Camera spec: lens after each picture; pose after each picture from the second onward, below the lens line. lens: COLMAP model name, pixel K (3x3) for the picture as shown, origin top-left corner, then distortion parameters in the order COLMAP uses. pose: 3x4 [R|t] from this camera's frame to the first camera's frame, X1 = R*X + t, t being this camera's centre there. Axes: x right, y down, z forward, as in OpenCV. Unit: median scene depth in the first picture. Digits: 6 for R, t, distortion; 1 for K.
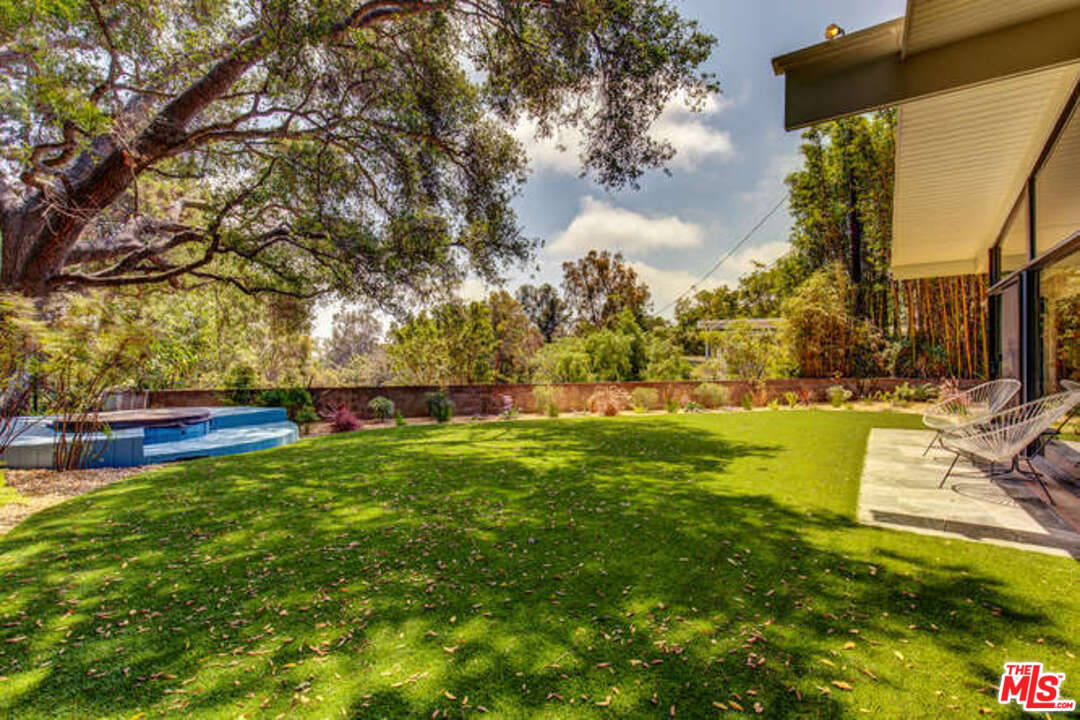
lens RADIAL K [[478.8, 0, 540.0], [0, 478.8, 360.0], [0, 0, 1]] dist [0.002092, 0.000050]
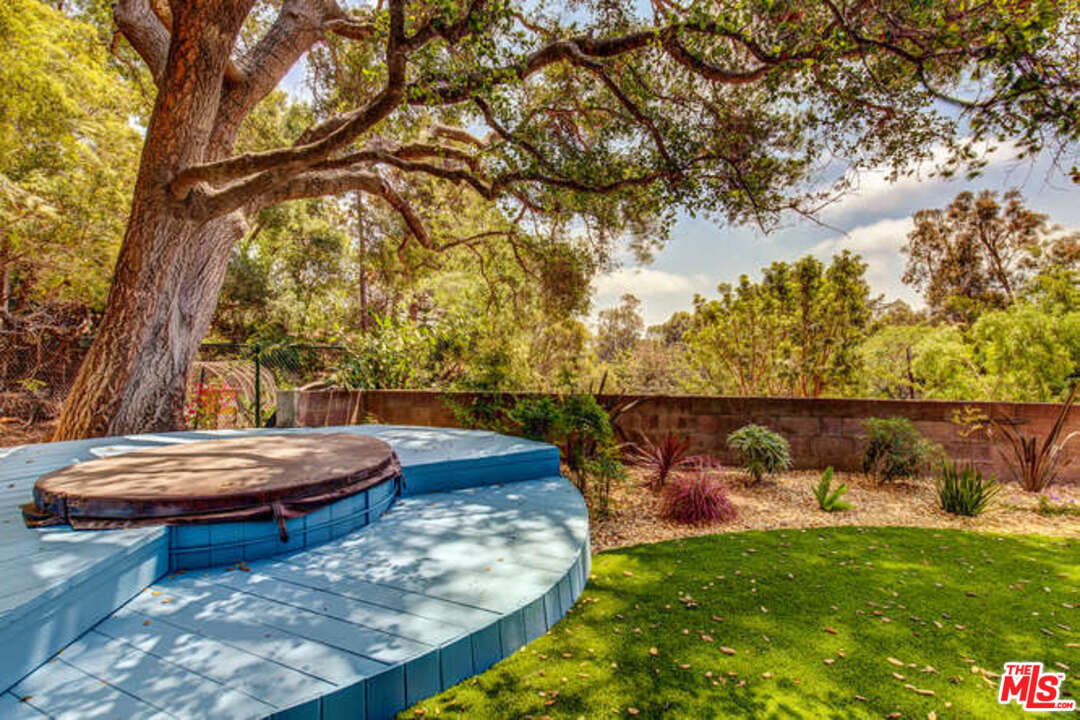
lens RADIAL K [[478.8, 0, 540.0], [0, 478.8, 360.0], [0, 0, 1]] dist [0.002092, 0.000050]
pose [[0.864323, 0.009862, -0.502840, -0.141242], [-0.005775, 0.999936, 0.009685, 0.008422], [0.502904, -0.005467, 0.864325, 0.264589]]
